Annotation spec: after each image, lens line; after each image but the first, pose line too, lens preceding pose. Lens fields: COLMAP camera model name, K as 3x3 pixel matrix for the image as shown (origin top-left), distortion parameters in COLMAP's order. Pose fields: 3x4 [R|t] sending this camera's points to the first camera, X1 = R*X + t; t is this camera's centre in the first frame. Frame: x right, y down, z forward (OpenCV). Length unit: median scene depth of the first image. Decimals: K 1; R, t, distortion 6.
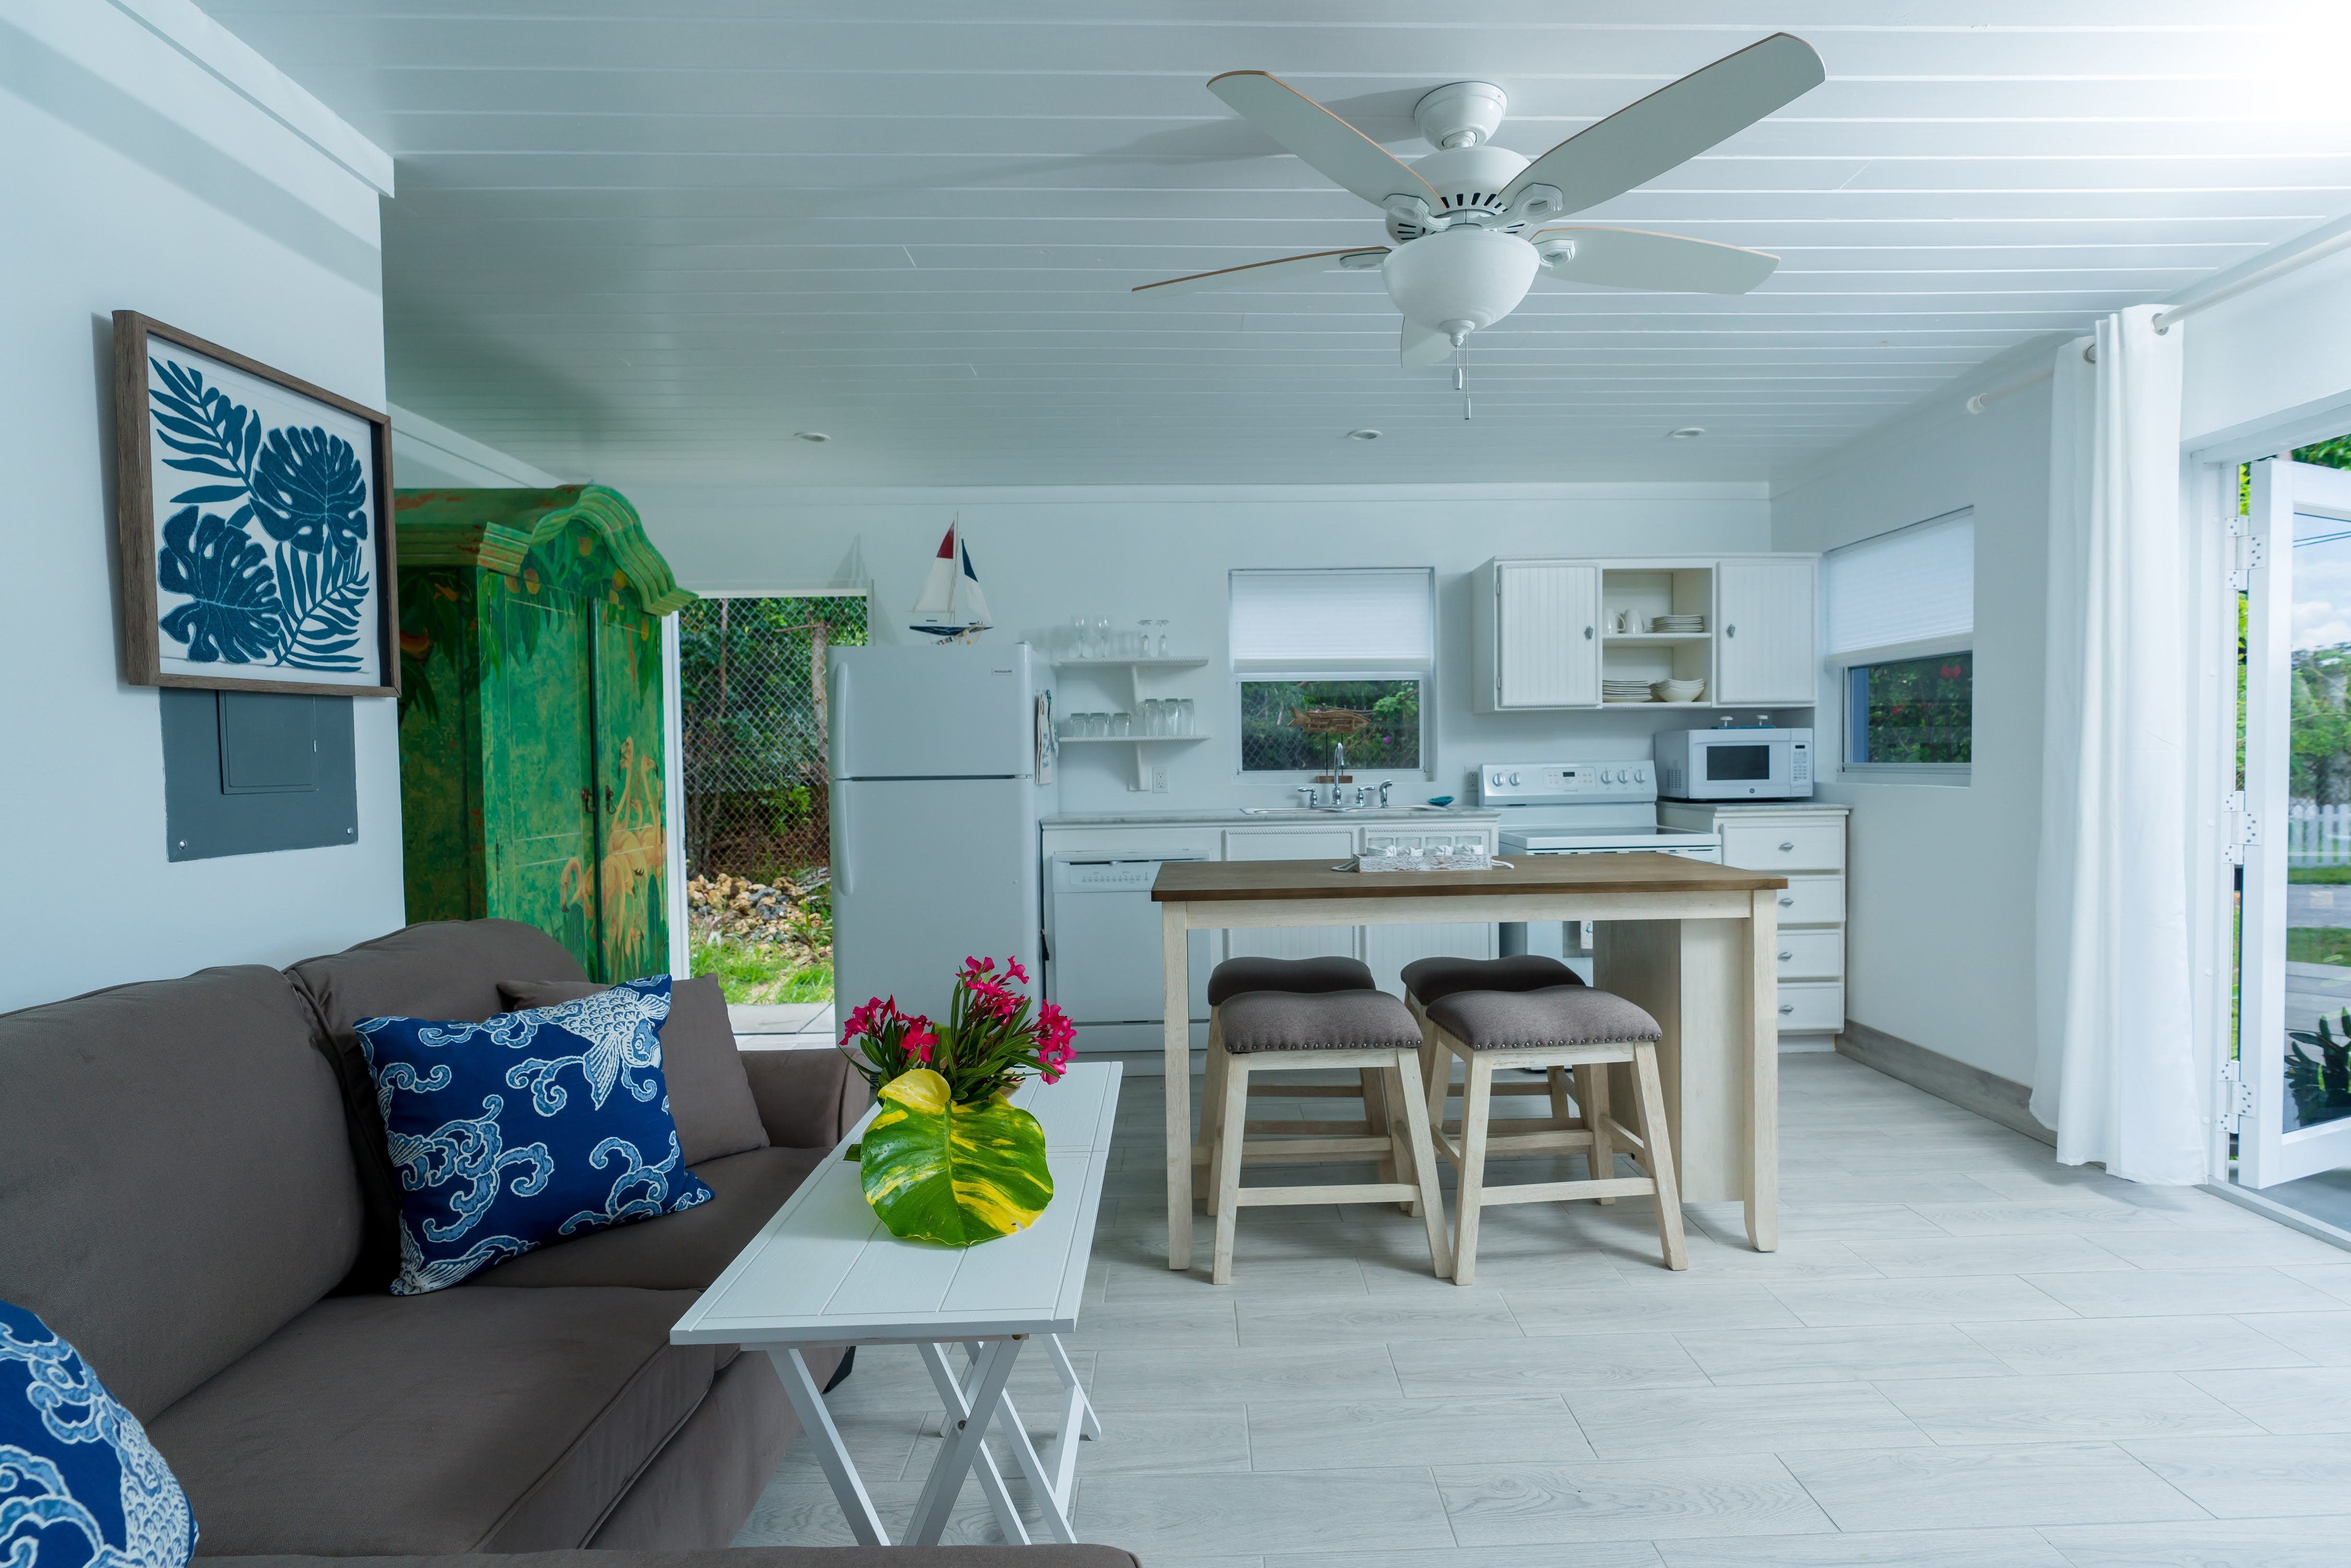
lens RADIAL K [[1077.5, 0, 1192.8], [0, 1077.5, 790.6], [0, 0, 1]] dist [-0.030875, 0.000068]
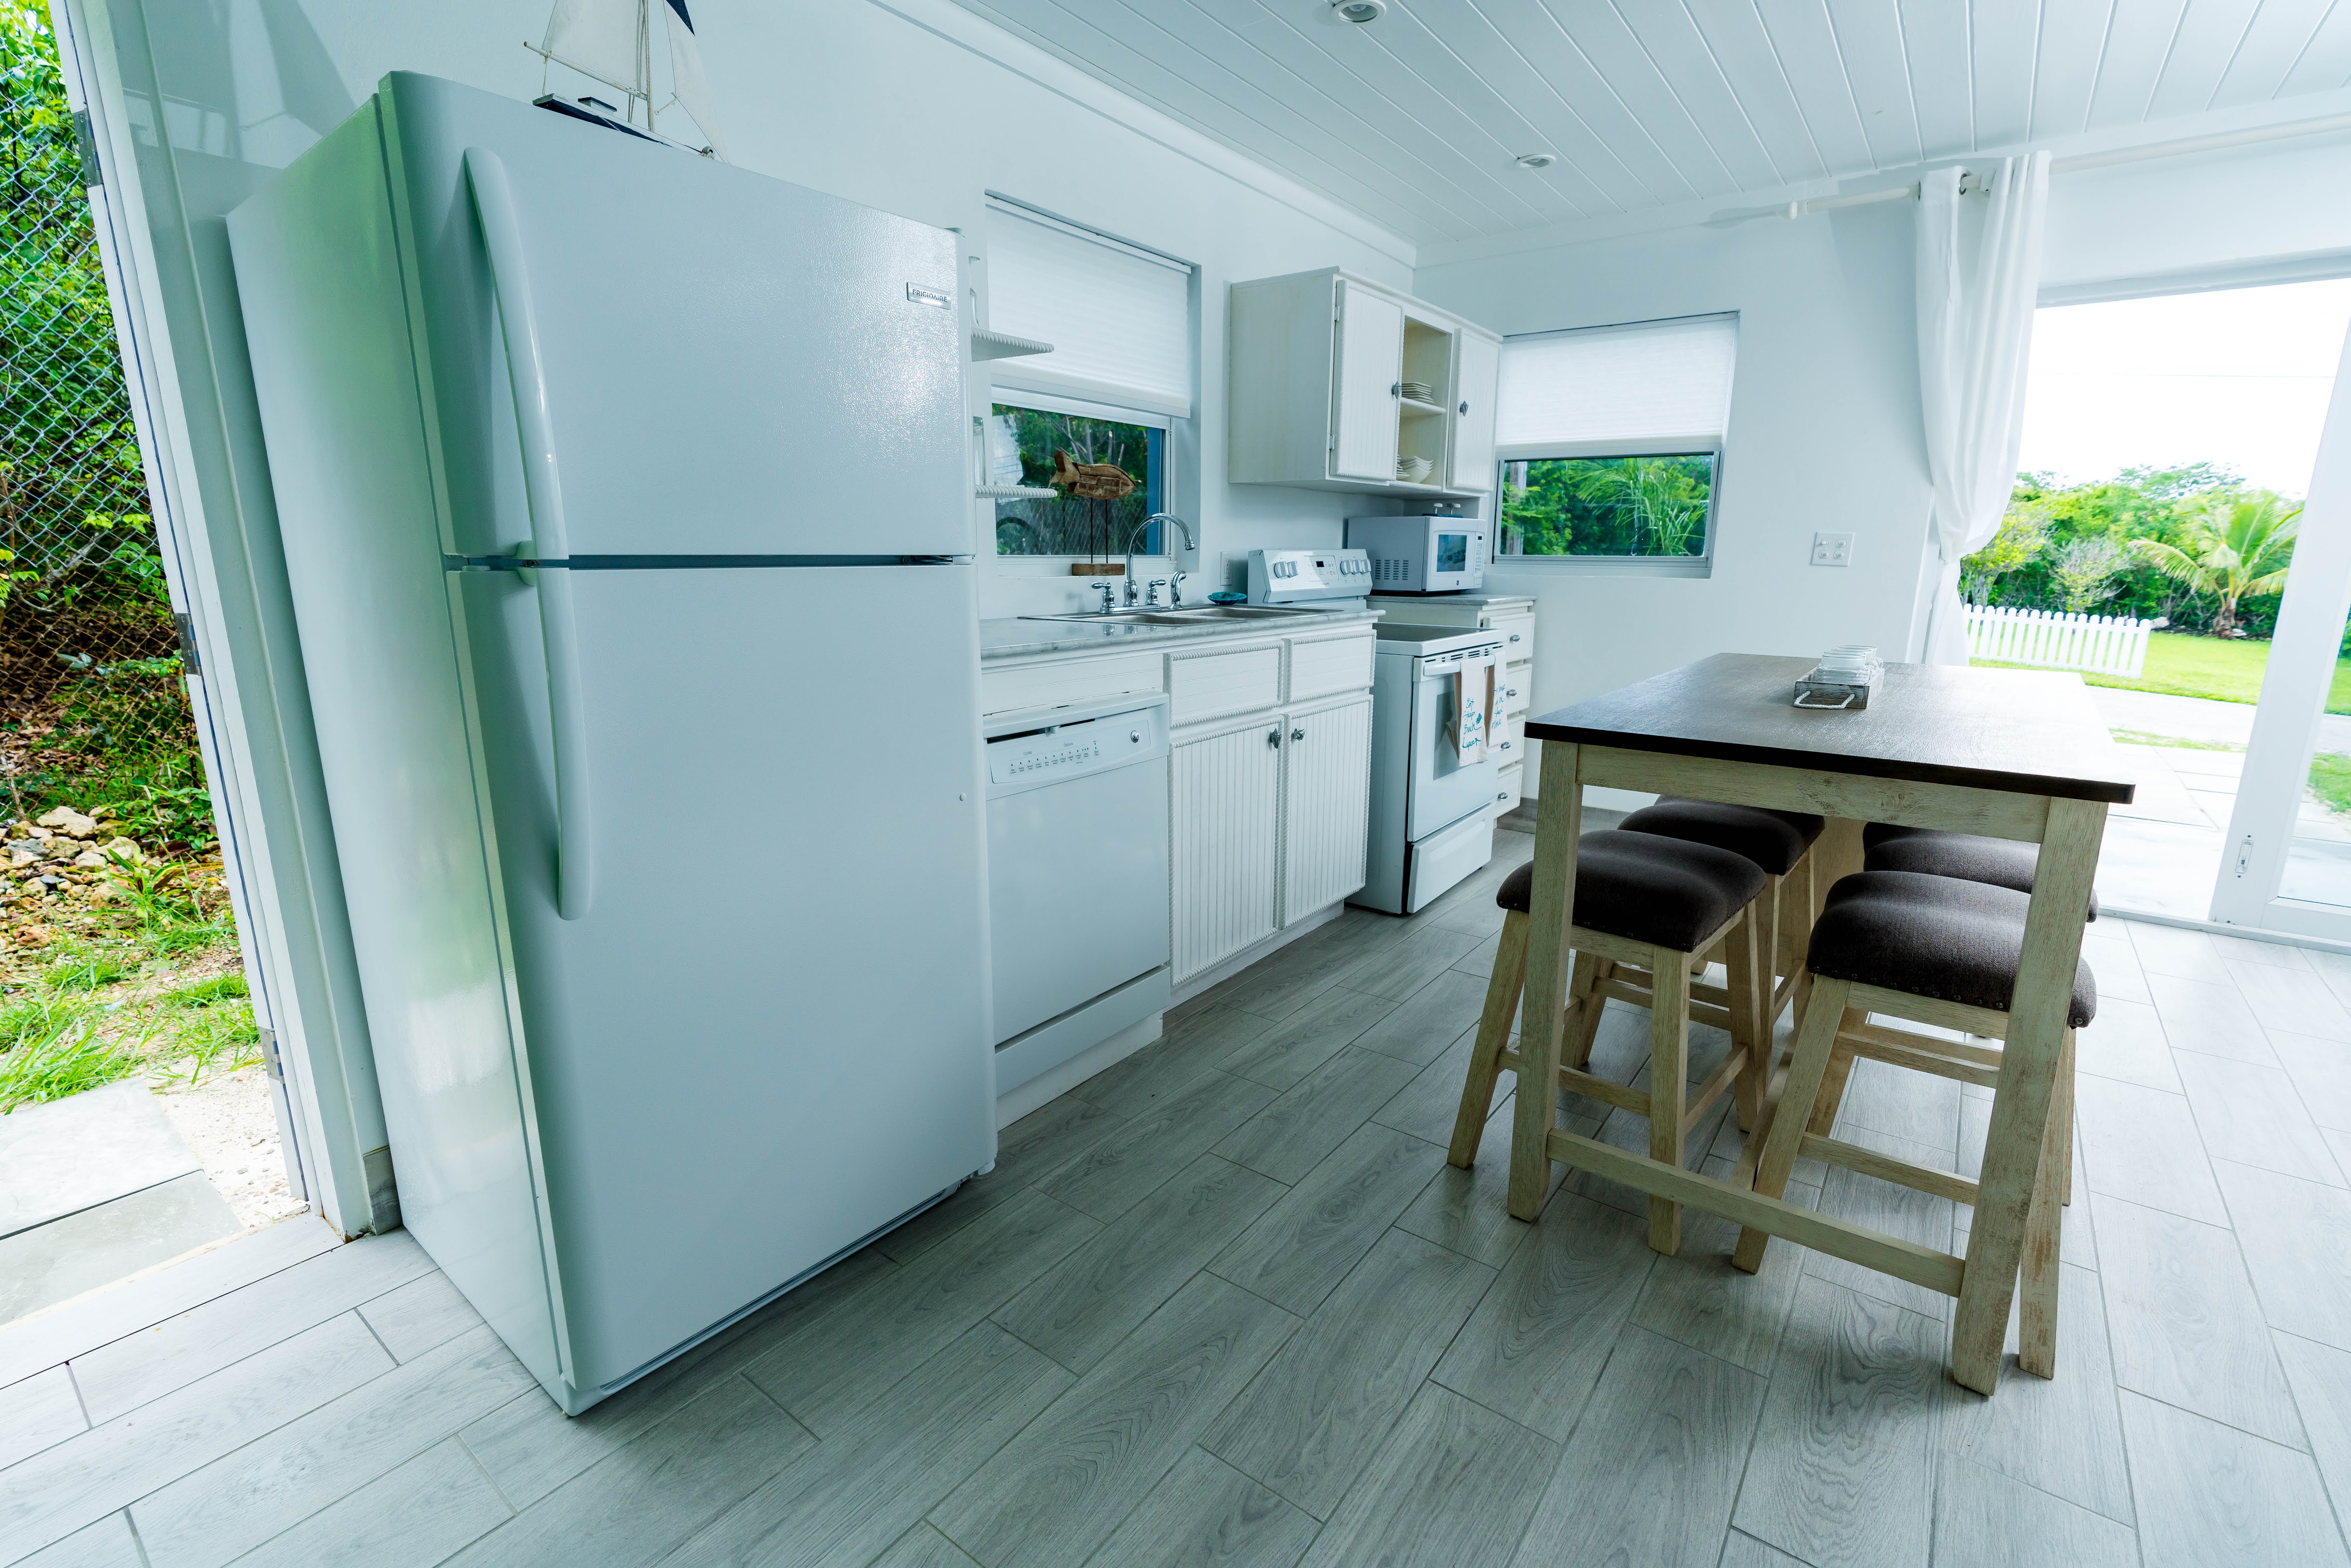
lens RADIAL K [[1051.4, 0, 1172.3], [0, 1051.4, 787.6], [0, 0, 1]] dist [-0.010321, 0.000356]
pose [[0.623119, -0.156203, 0.766371, -0.406417], [0.009192, 0.981249, 0.192526, -0.002889], [-0.782073, -0.112922, 0.612870, 0.594295]]
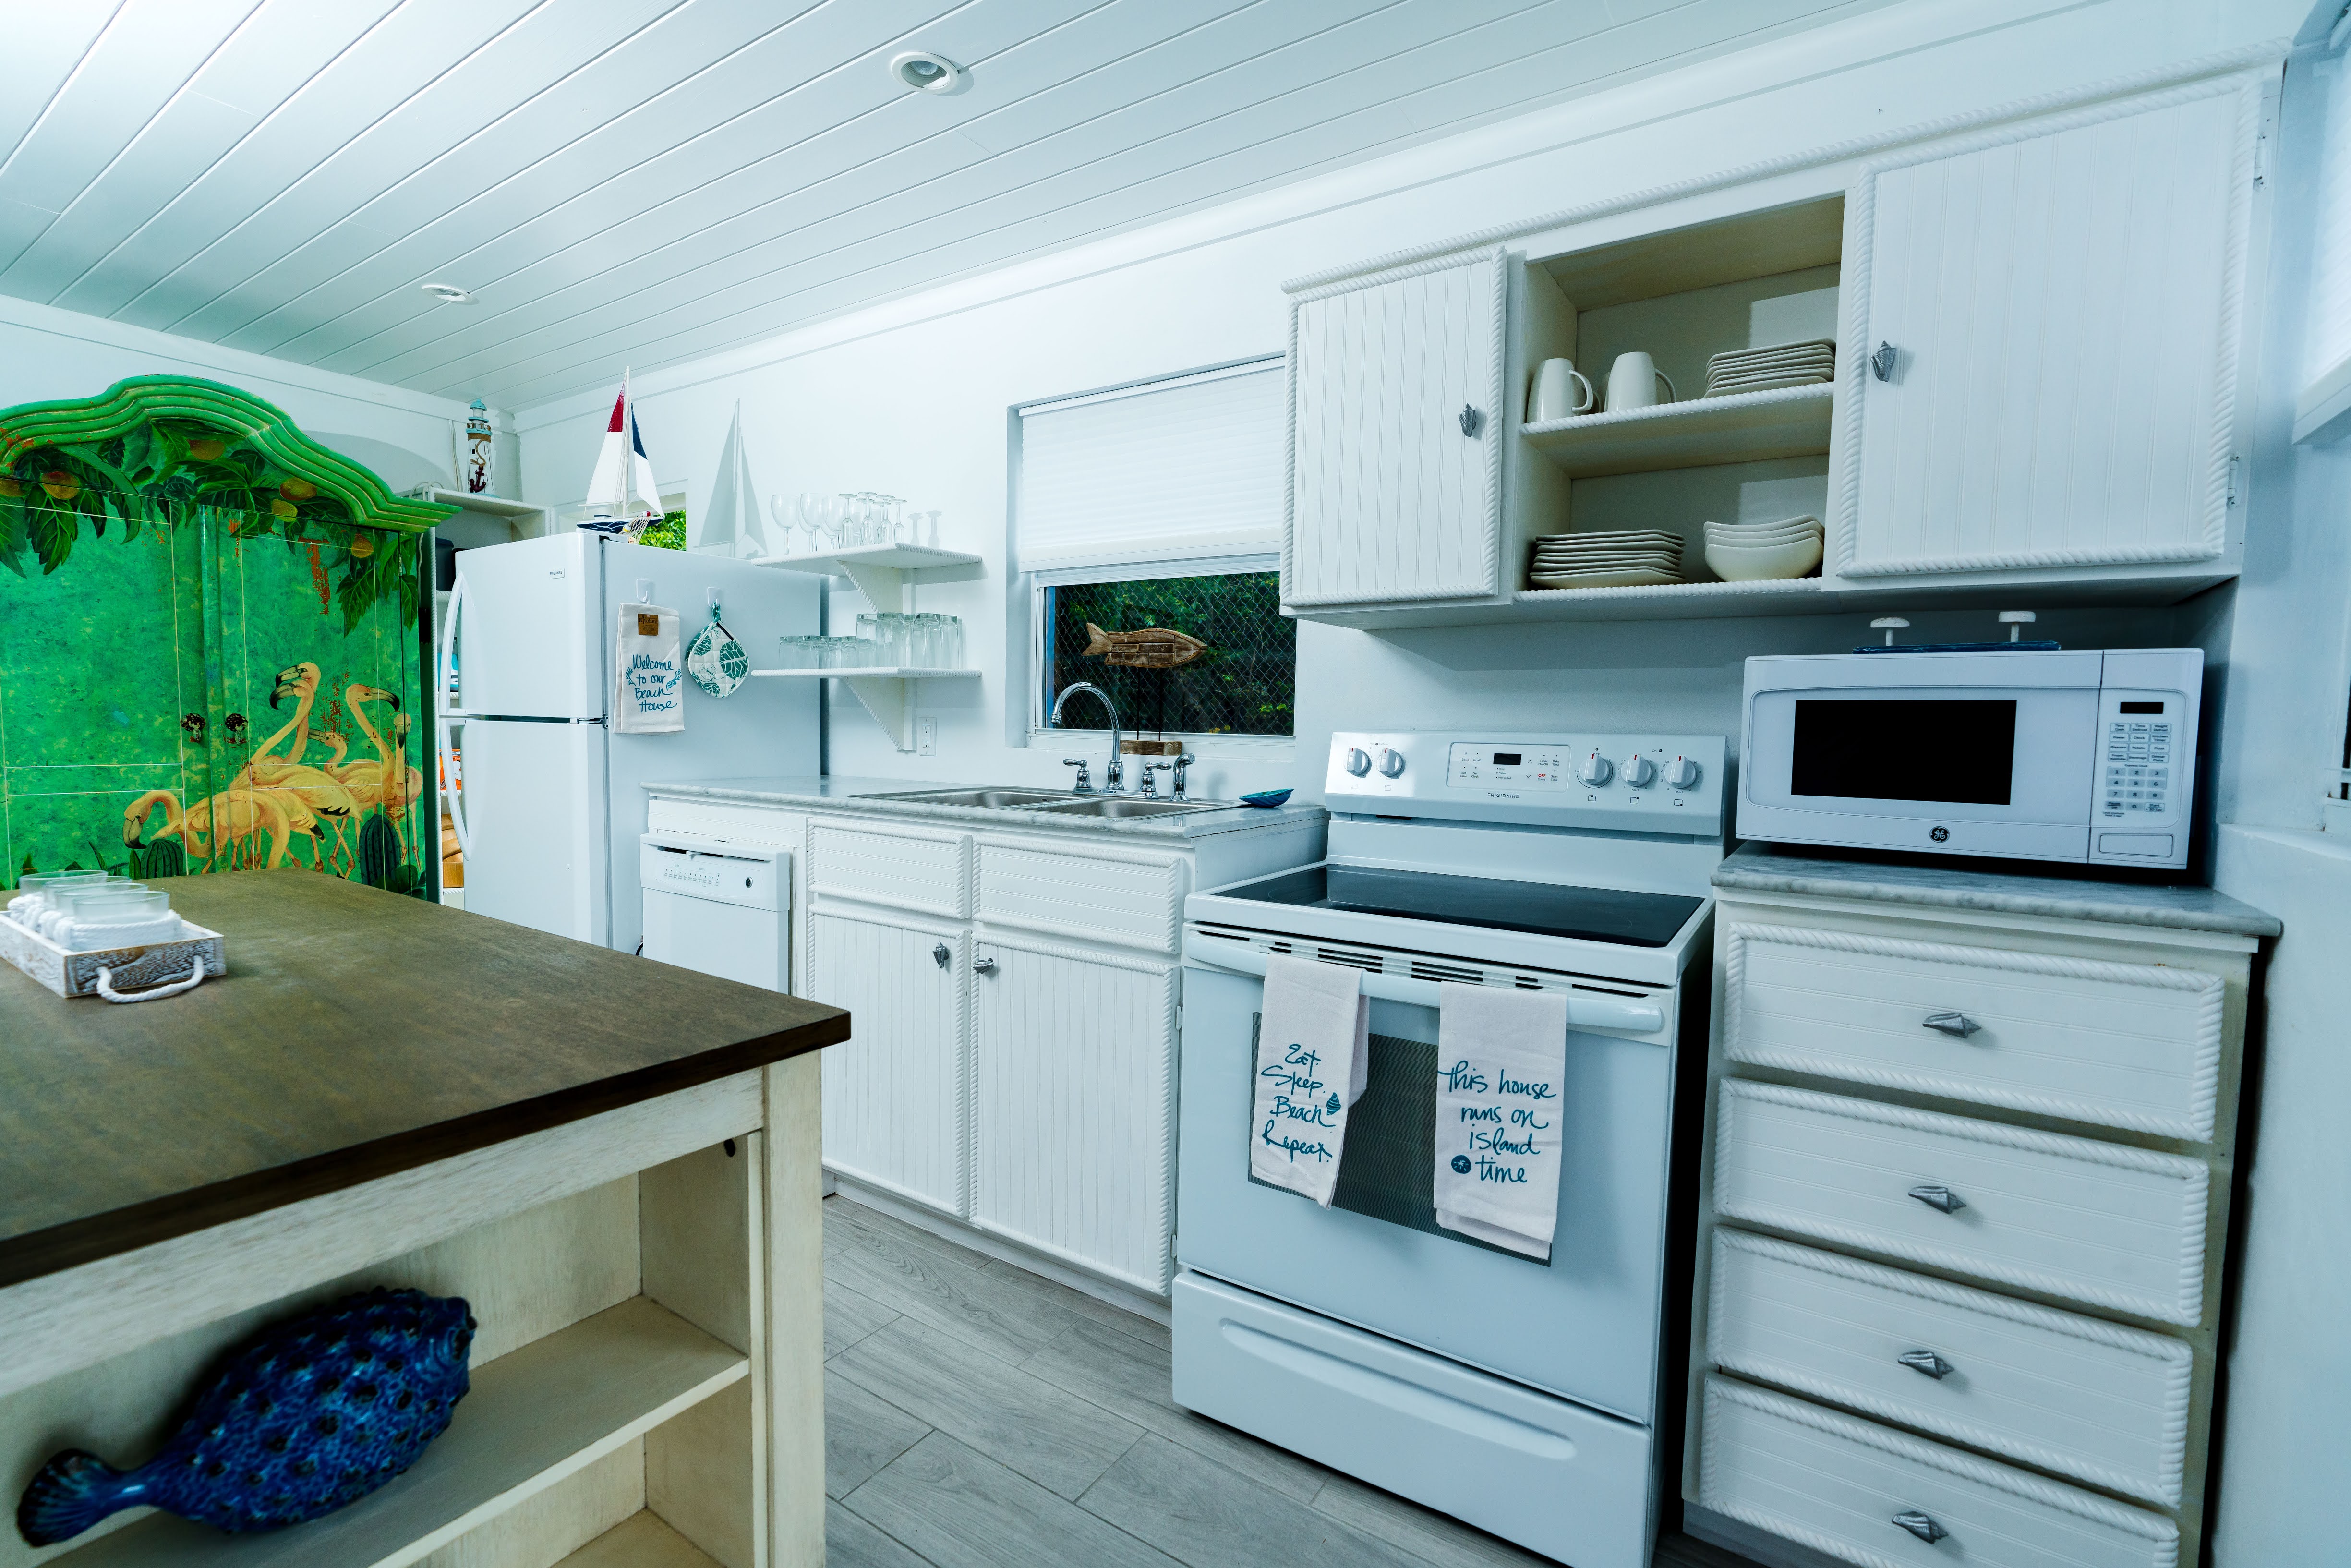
lens RADIAL K [[1033.7, 0, 1177.9], [0, 1033.7, 788.8], [0, 0, 1]] dist [-0.007822, 0.000856]
pose [[0.827843, 0.067600, -0.556872, 0.504485], [-0.046662, 0.997570, 0.051729, -0.019834], [0.559015, -0.016838, 0.828986, 0.594408]]
